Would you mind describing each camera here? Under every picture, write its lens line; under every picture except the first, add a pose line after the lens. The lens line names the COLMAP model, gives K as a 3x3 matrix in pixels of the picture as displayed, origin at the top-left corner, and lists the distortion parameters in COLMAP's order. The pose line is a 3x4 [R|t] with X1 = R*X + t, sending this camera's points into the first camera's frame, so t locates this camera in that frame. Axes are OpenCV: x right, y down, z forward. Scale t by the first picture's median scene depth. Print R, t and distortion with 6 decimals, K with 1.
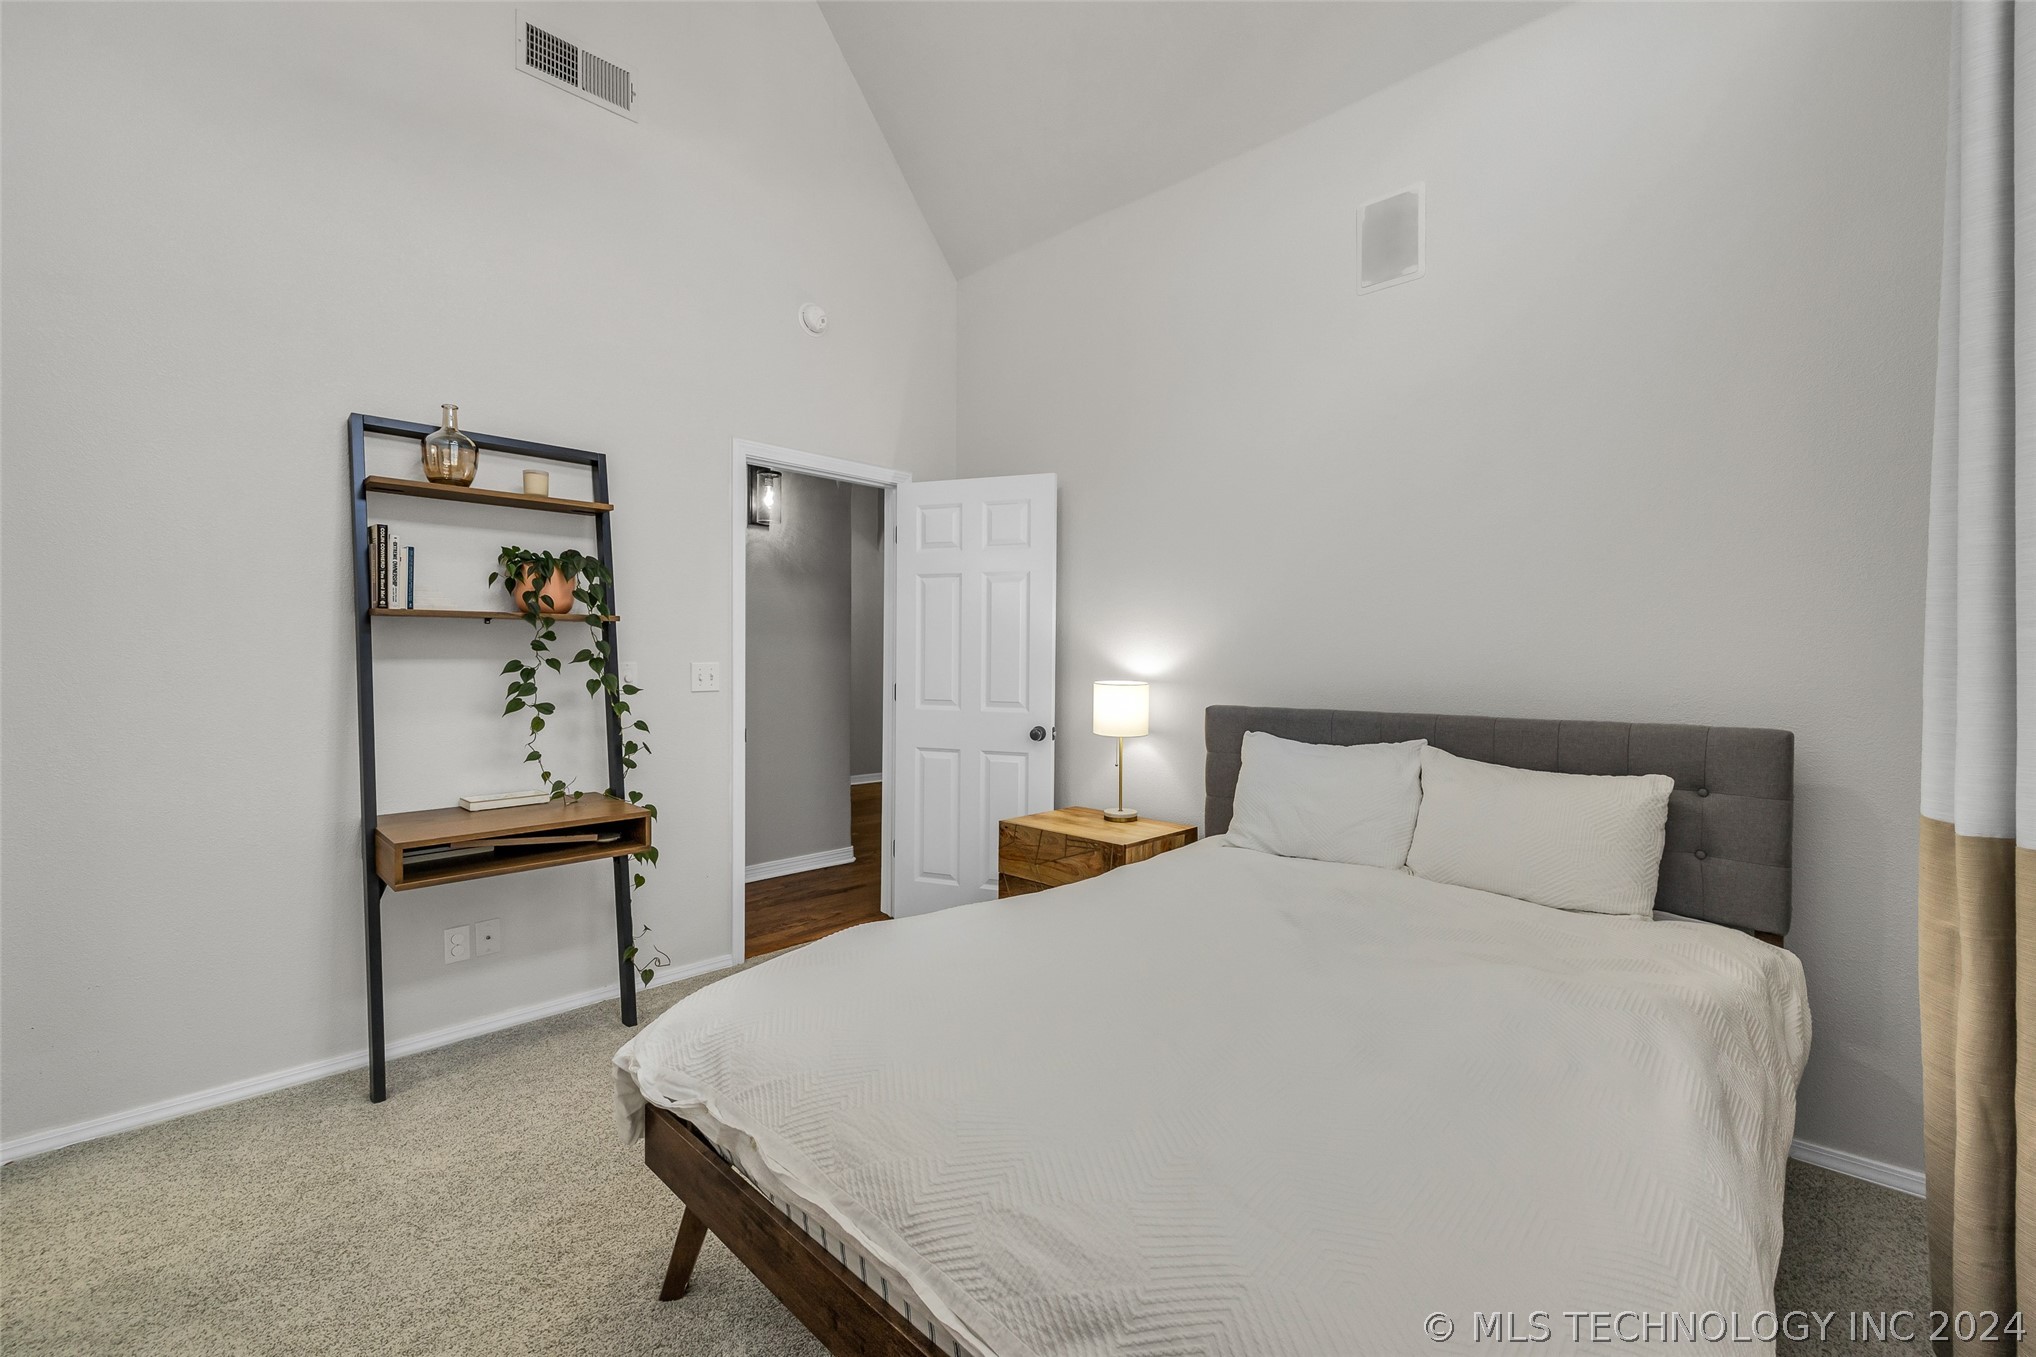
lens RADIAL K [[858.2, 0, 1018.0], [0, 858.2, 678.5], [0, 0, 1]] dist [0.000022, 0.000051]
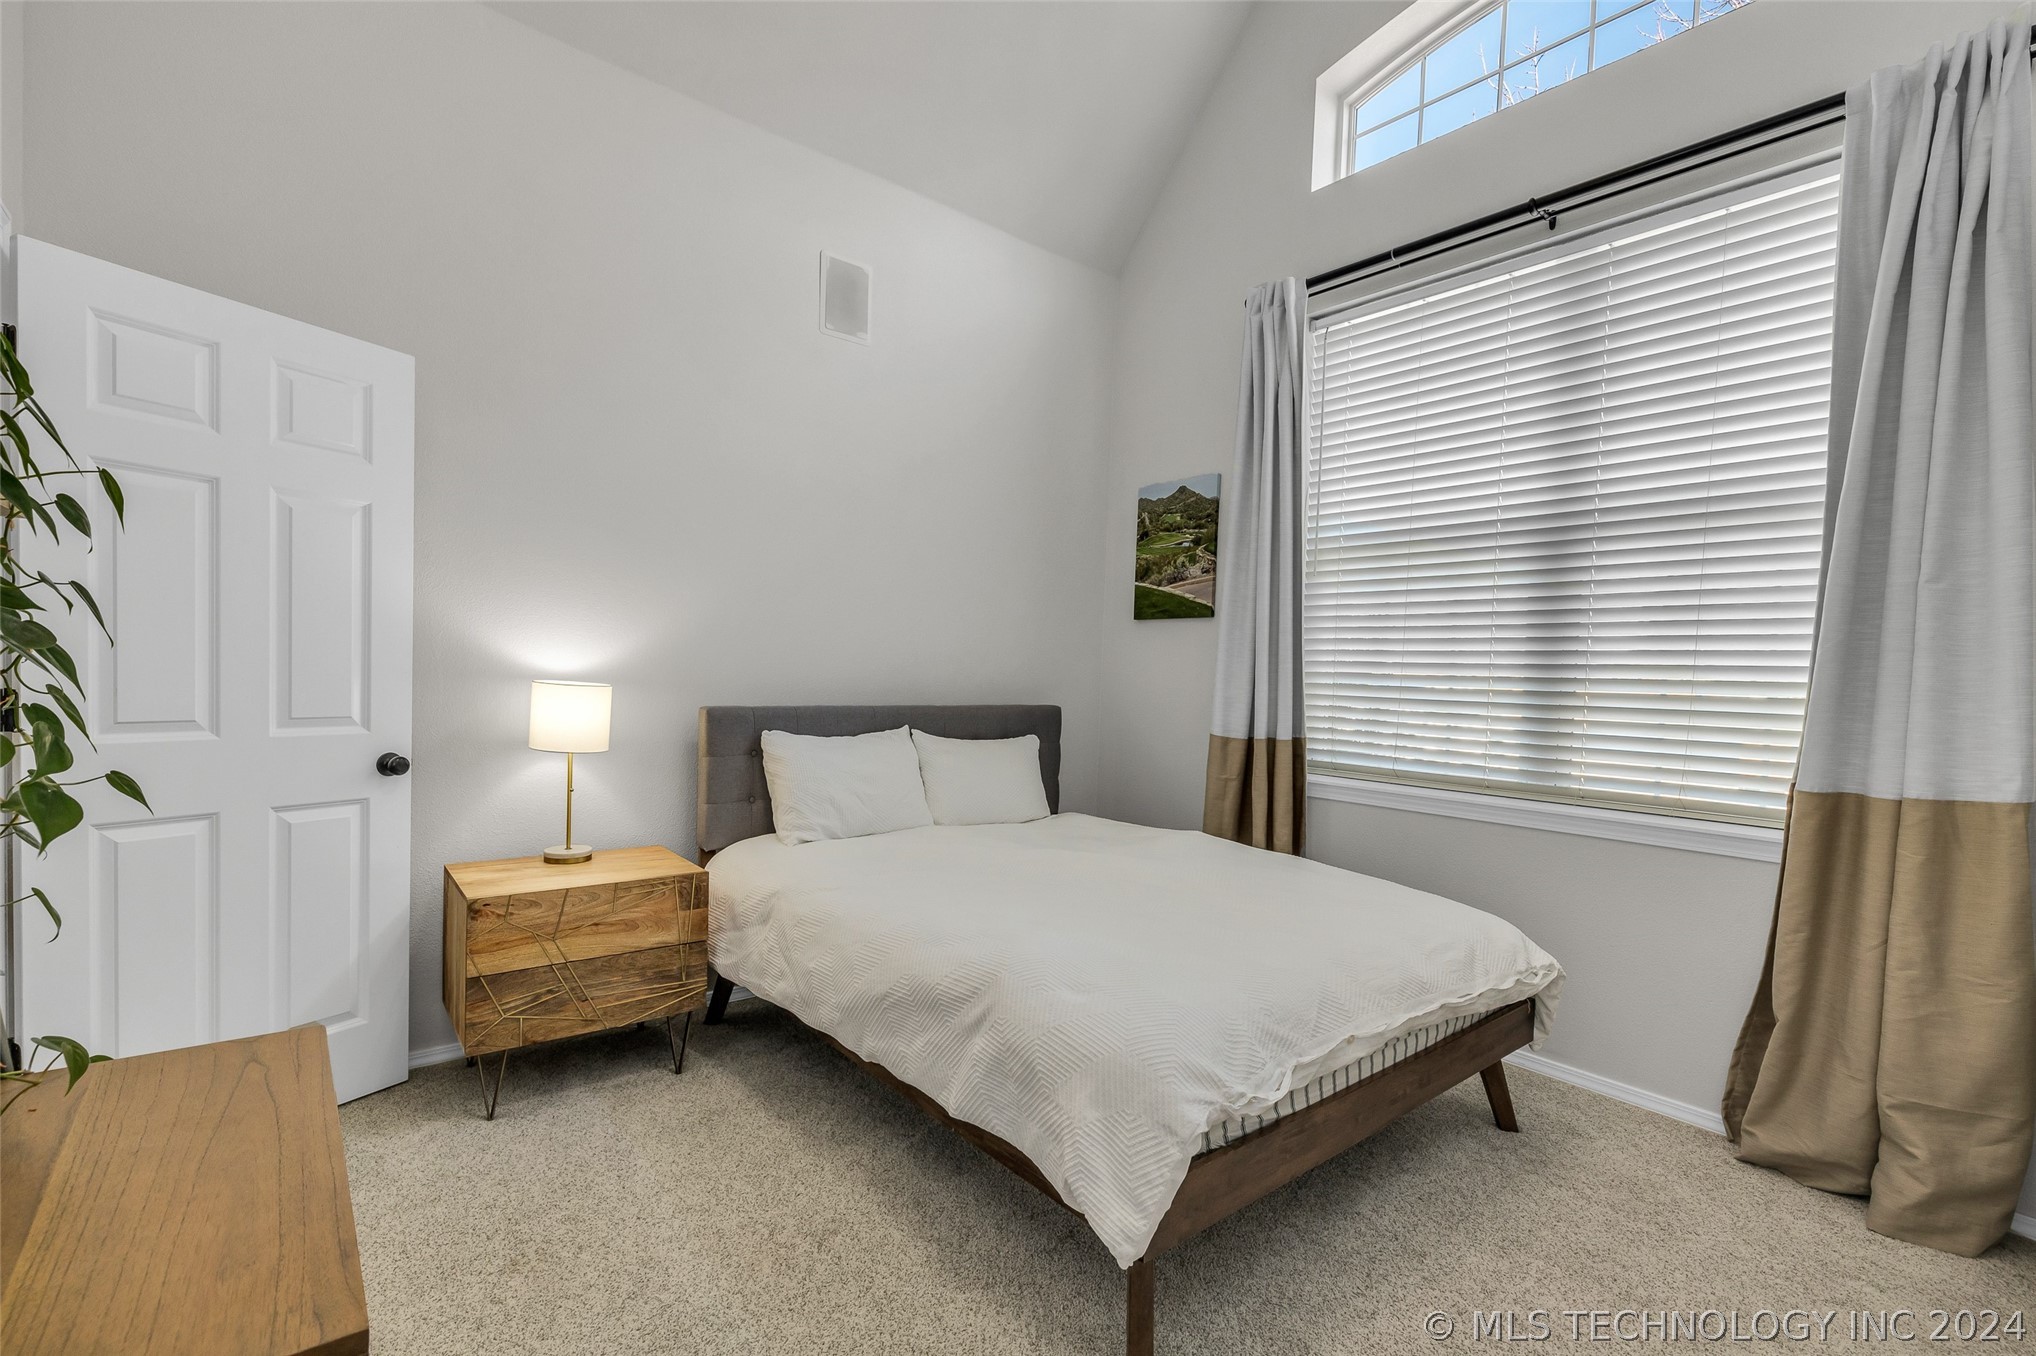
lens RADIAL K [[919.1, 0, 1020.6], [0, 919.1, 715.2], [0, 0, 1]] dist [0.002902, 0.000445]
pose [[0.109178, -0.048218, 0.992852, -0.726949], [-0.006496, 0.998767, 0.049220, -0.010577], [-0.994001, -0.011823, 0.108730, 0.564380]]
